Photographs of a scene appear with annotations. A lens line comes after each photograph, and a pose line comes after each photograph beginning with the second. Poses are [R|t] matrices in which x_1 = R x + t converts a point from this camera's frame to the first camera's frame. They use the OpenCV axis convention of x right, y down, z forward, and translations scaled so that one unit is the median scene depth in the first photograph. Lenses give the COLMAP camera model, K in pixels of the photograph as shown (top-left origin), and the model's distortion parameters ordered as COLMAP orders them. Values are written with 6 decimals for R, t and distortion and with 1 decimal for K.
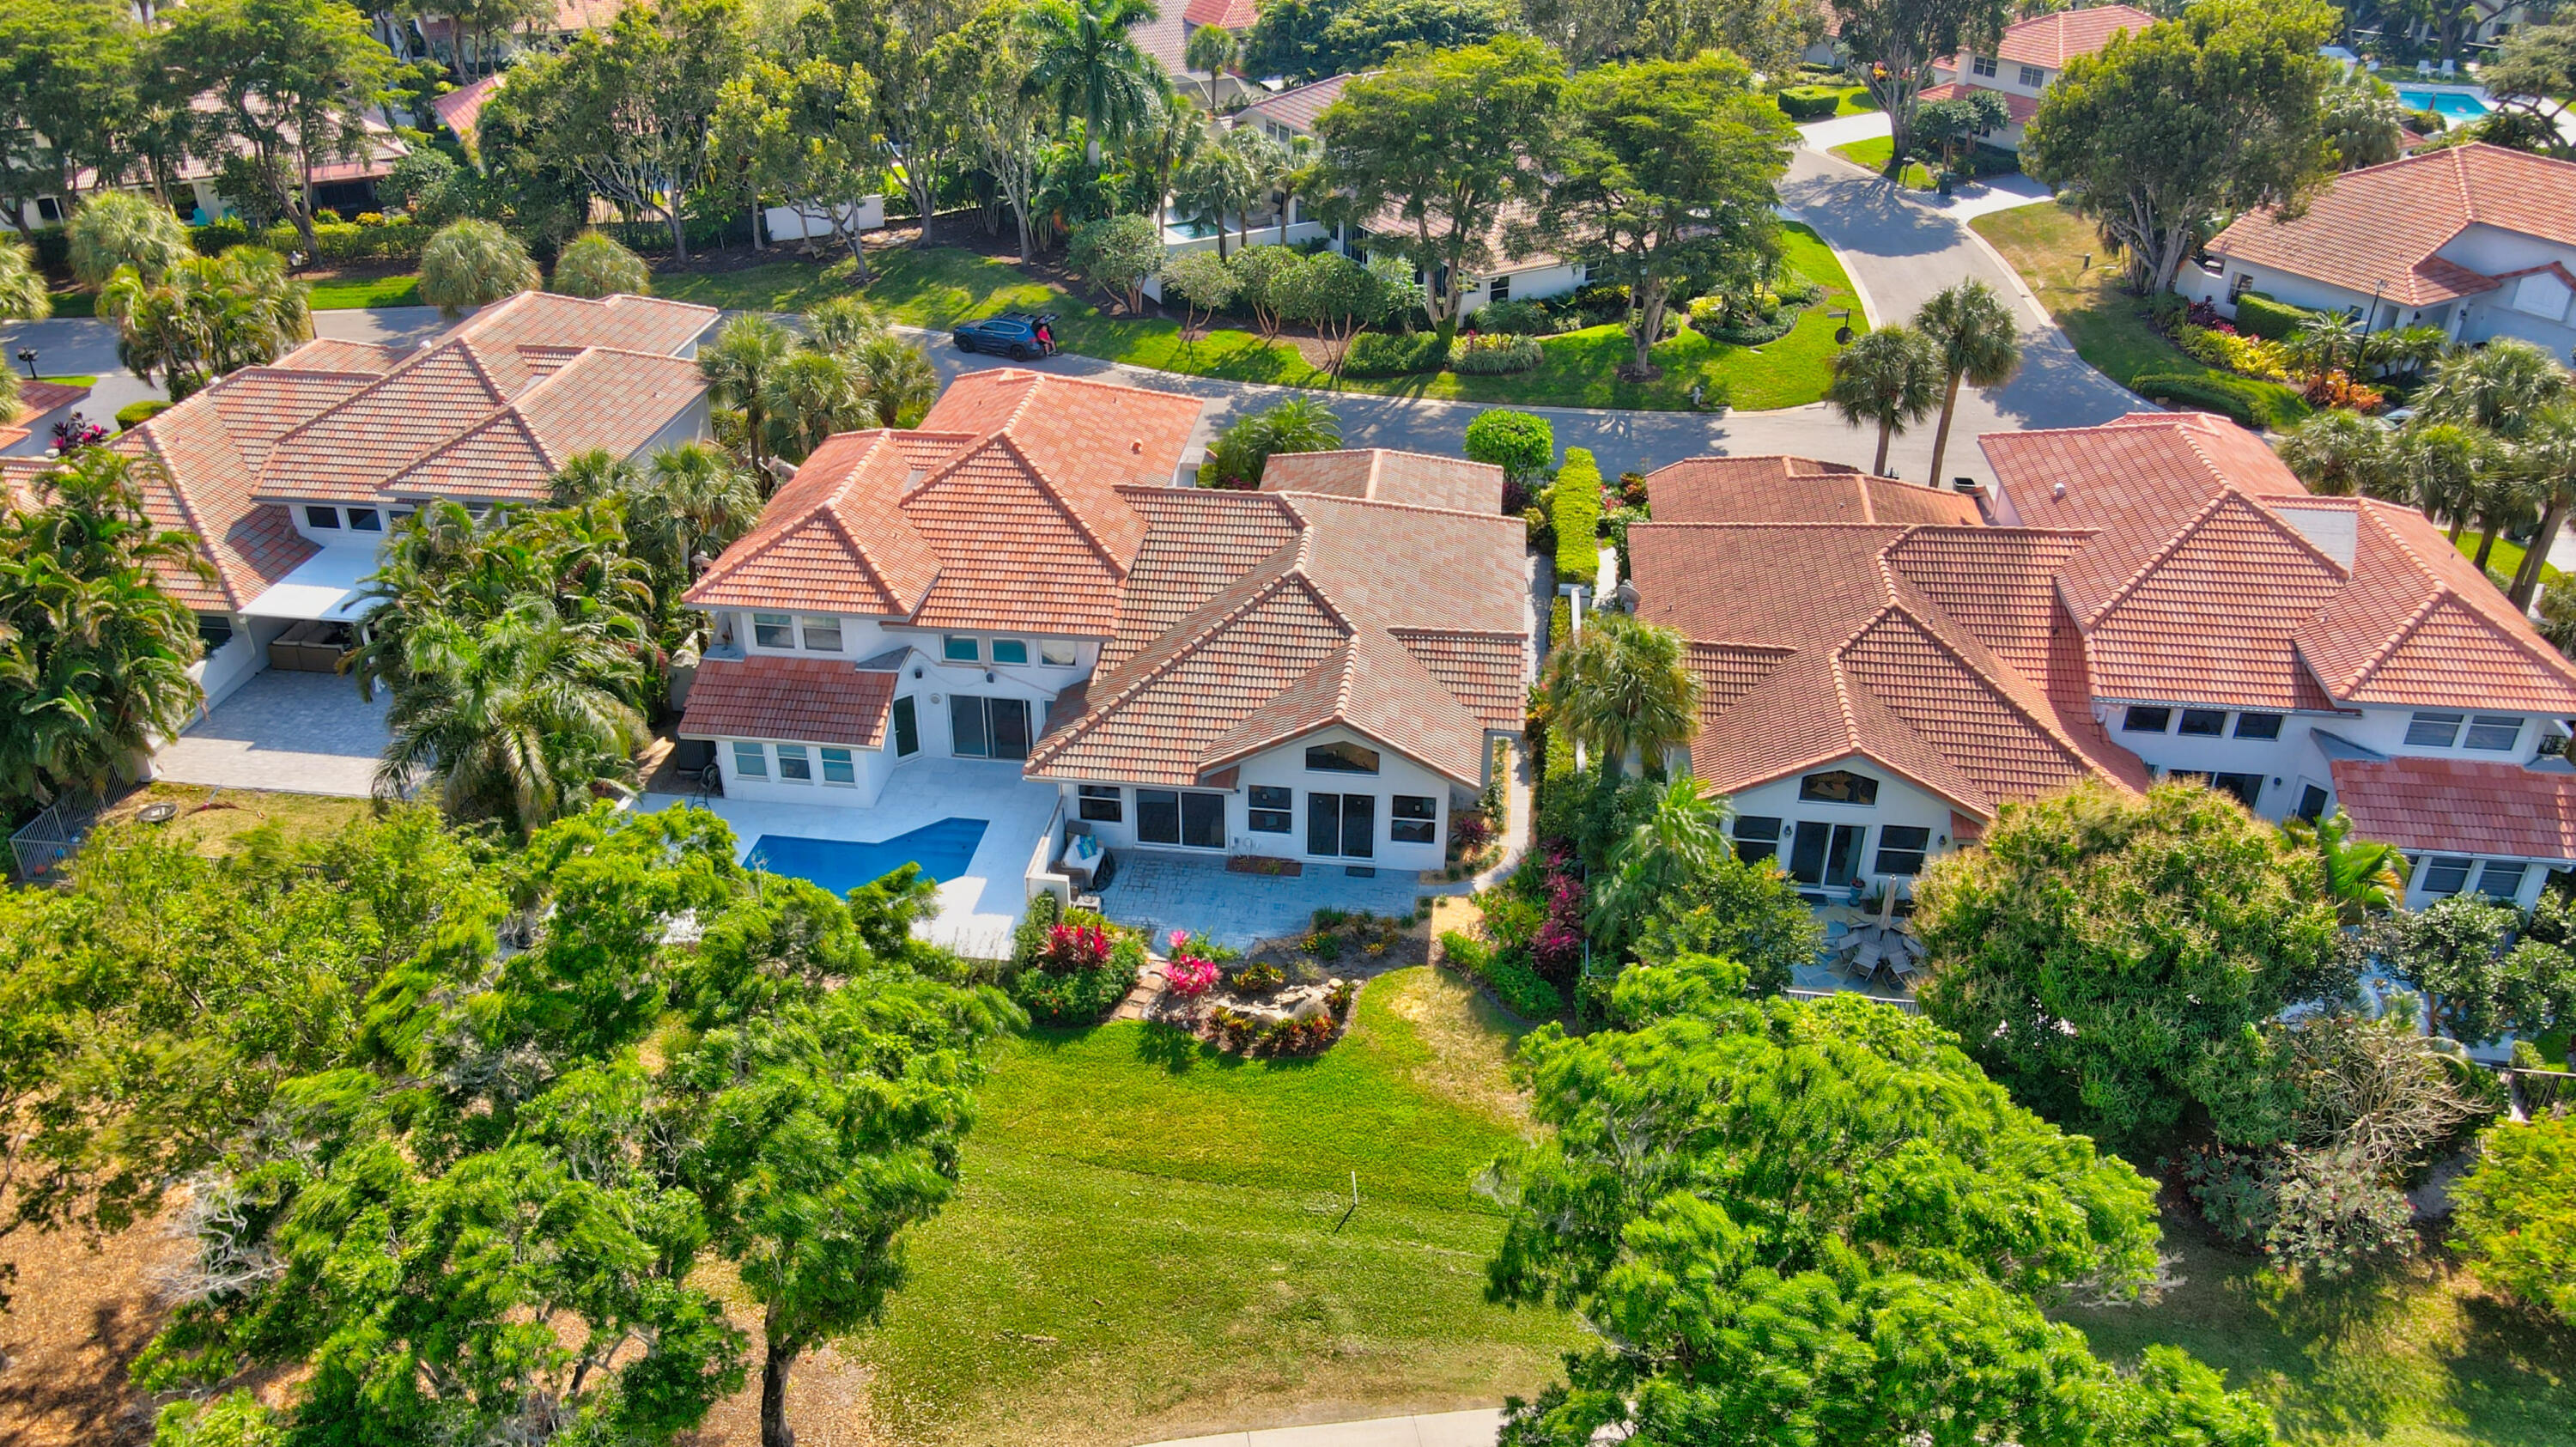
lens RADIAL K [[1916.5, 0, 1288.0], [0, 1916.5, 723.5], [0, 0, 1]] dist [0.014857, 0.010348]
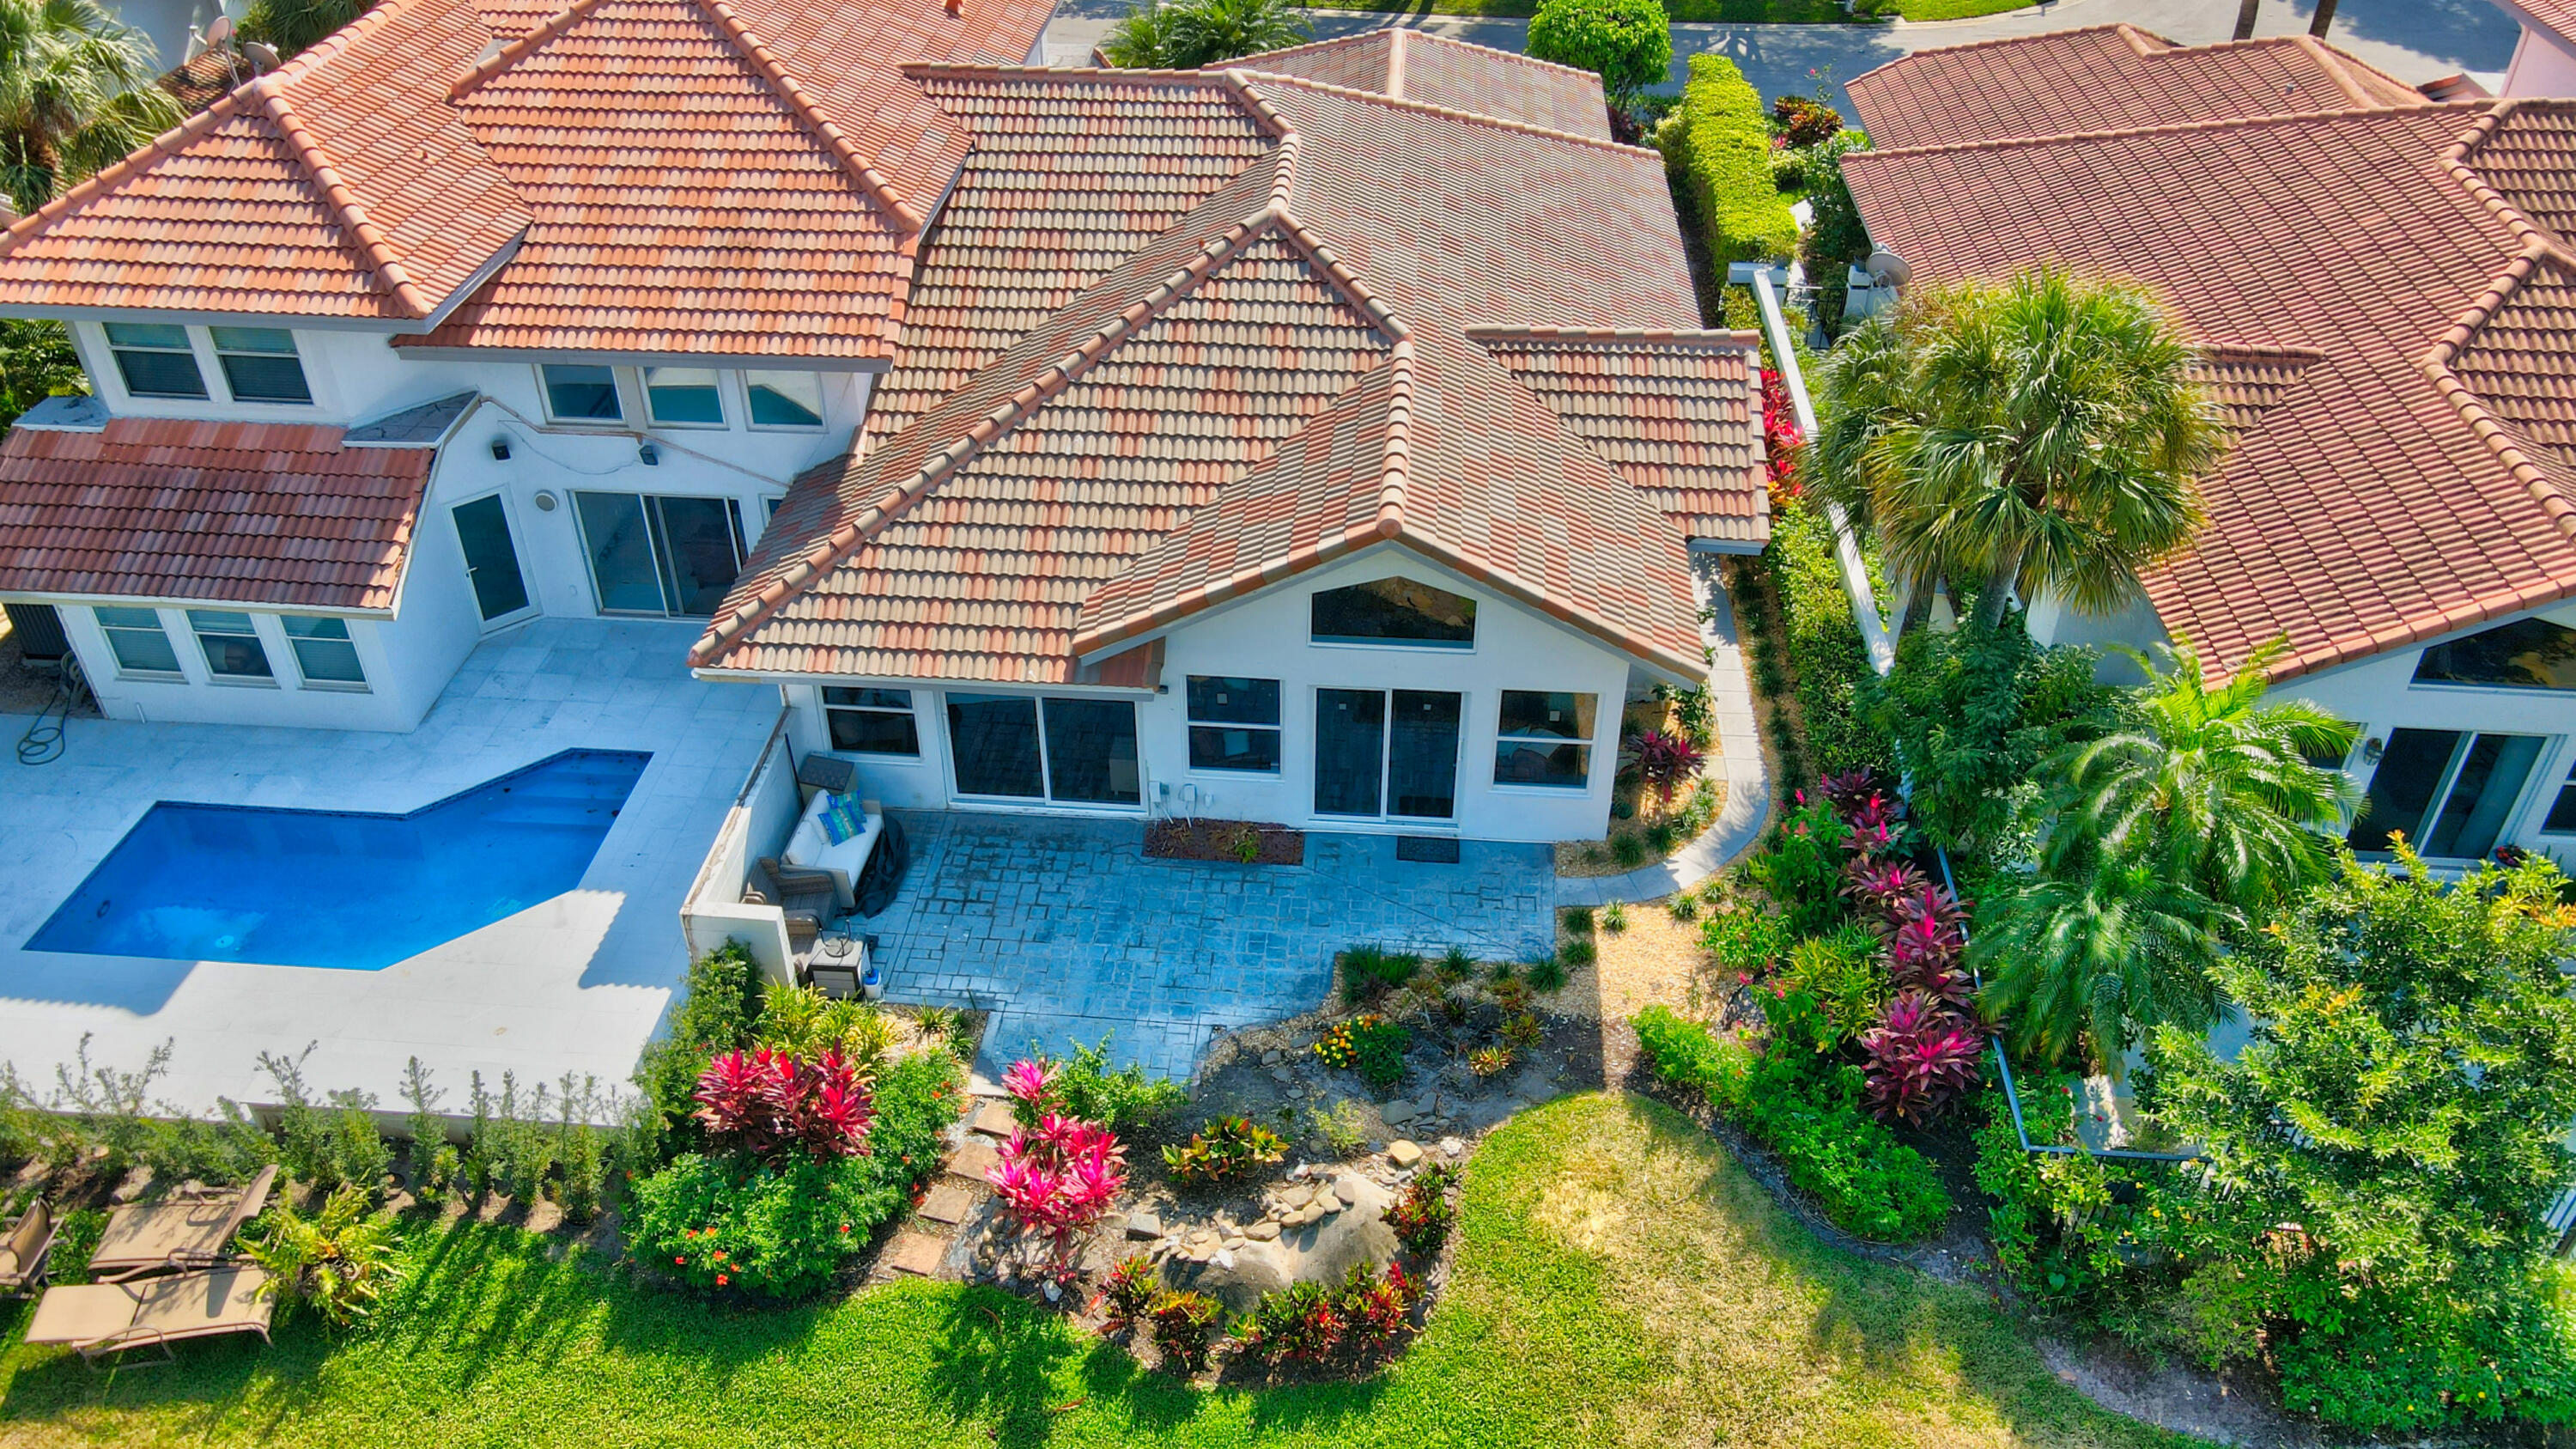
lens RADIAL K [[1811.4, 0, 1254.8], [0, 1811.4, 732.2], [0, 0, 1]] dist [0.002996, 0.003209]
pose [[0.999498, -0.026797, 0.016880, -0.011713], [0.024451, 0.991672, 0.126450, -0.008745], [-0.020128, -0.125974, 0.991829, 0.555895]]
